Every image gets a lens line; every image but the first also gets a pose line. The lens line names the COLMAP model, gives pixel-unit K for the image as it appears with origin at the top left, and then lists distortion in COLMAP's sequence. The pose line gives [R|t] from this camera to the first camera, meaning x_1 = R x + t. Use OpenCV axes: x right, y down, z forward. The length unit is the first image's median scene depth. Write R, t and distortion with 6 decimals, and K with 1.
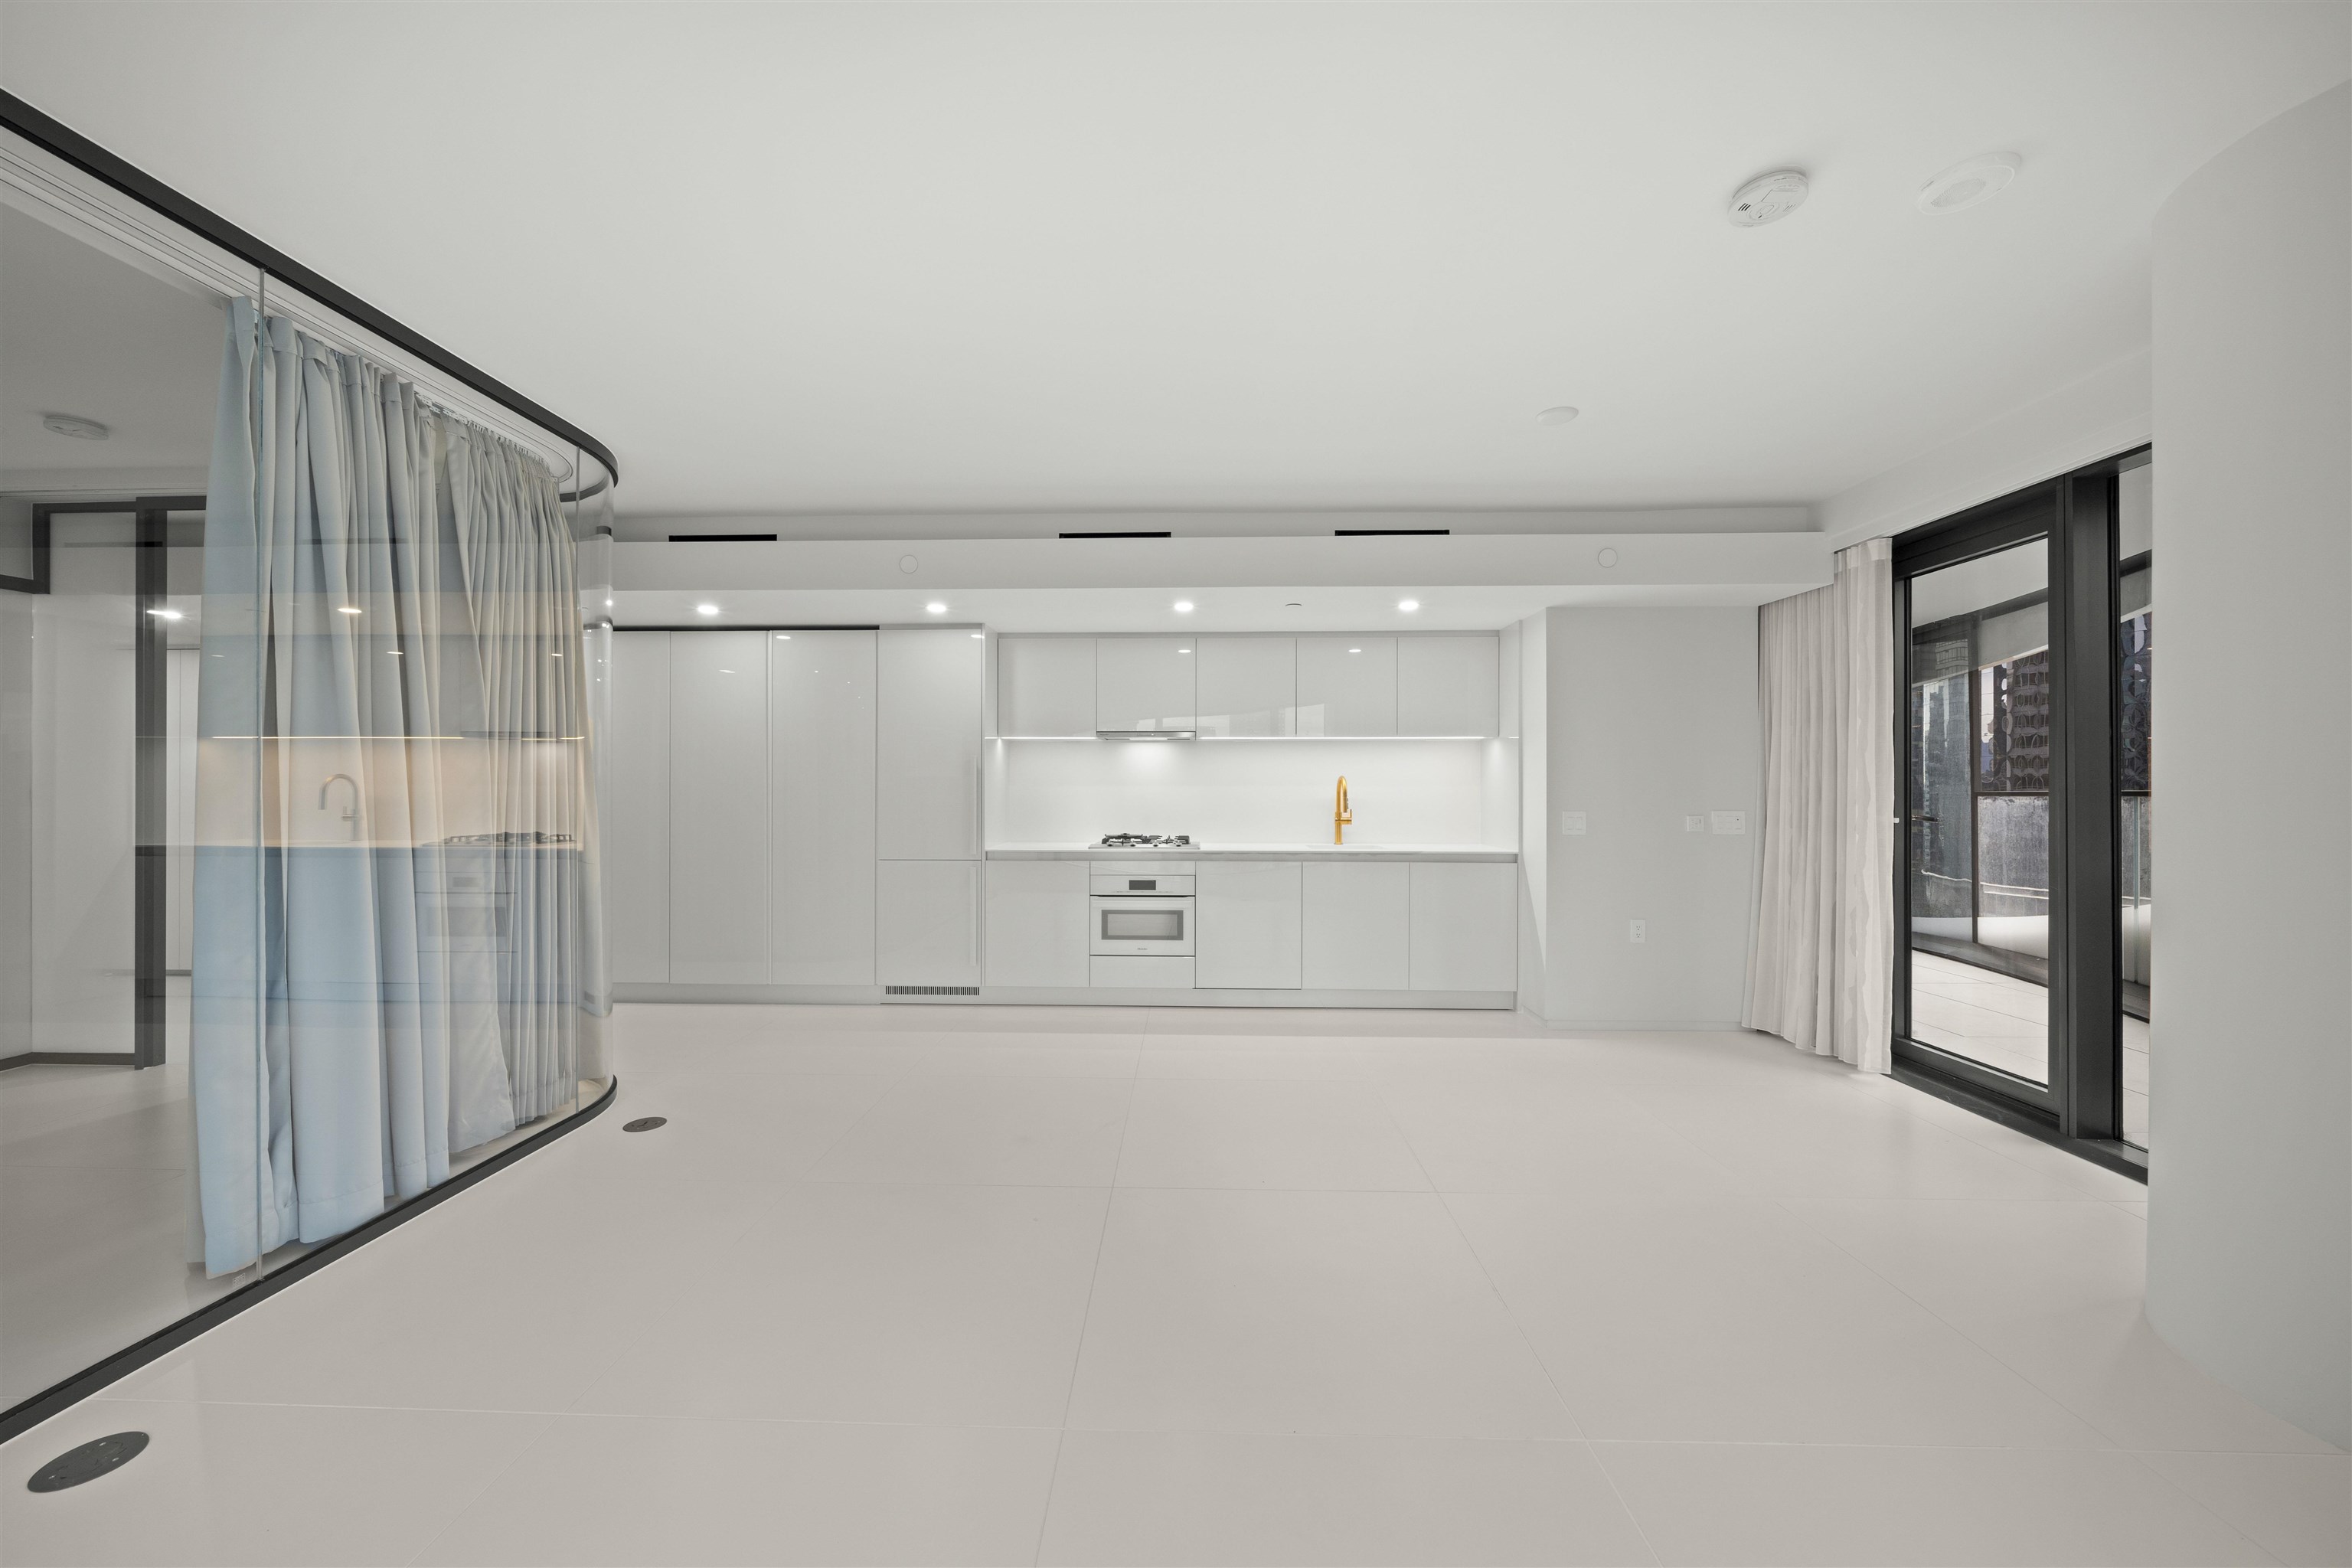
lens RADIAL K [[849.3, 0, 1158.9], [0, 849.3, 792.7], [0, 0, 1]] dist [0.004593, 0.000086]
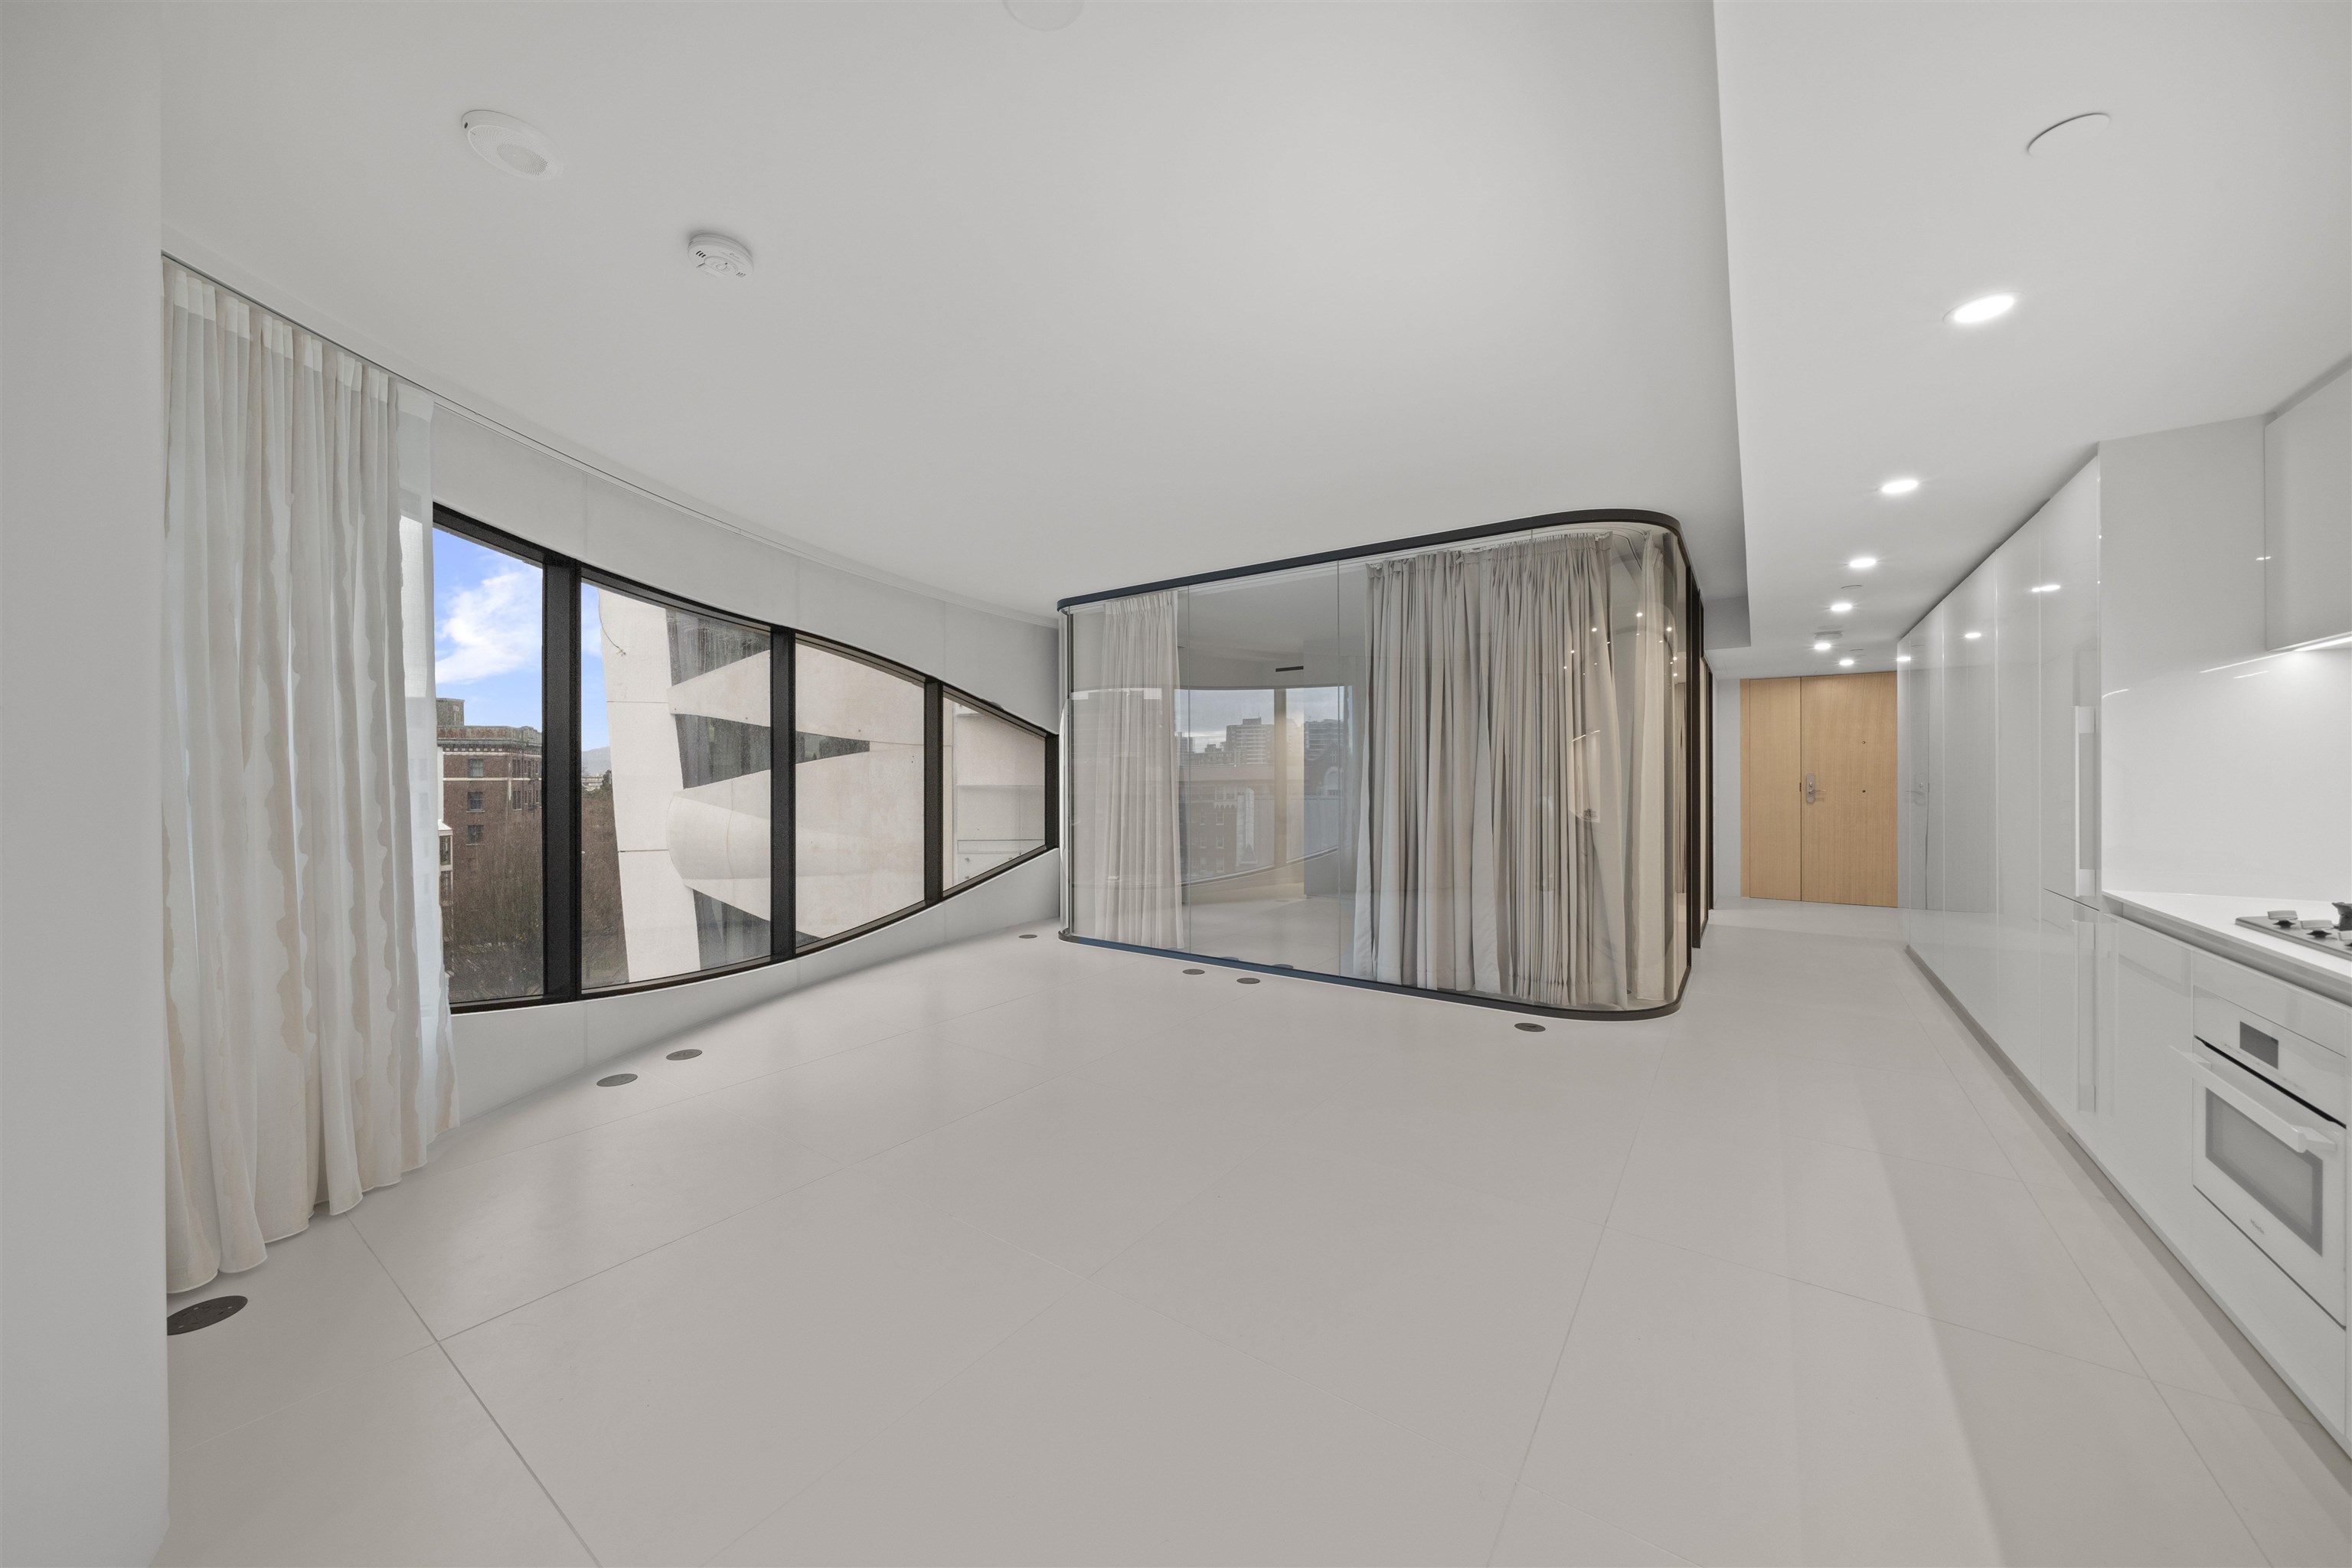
lens RADIAL K [[825.2, 0, 1142.7], [0, 825.2, 778.6], [0, 0, 1]] dist [-0.010129, 0.001471]
pose [[-0.583094, 0.007869, -0.812366, 0.522944], [0.006886, 0.999965, 0.004743, -0.006523], [0.812375, -0.002829, -0.583128, 0.822022]]
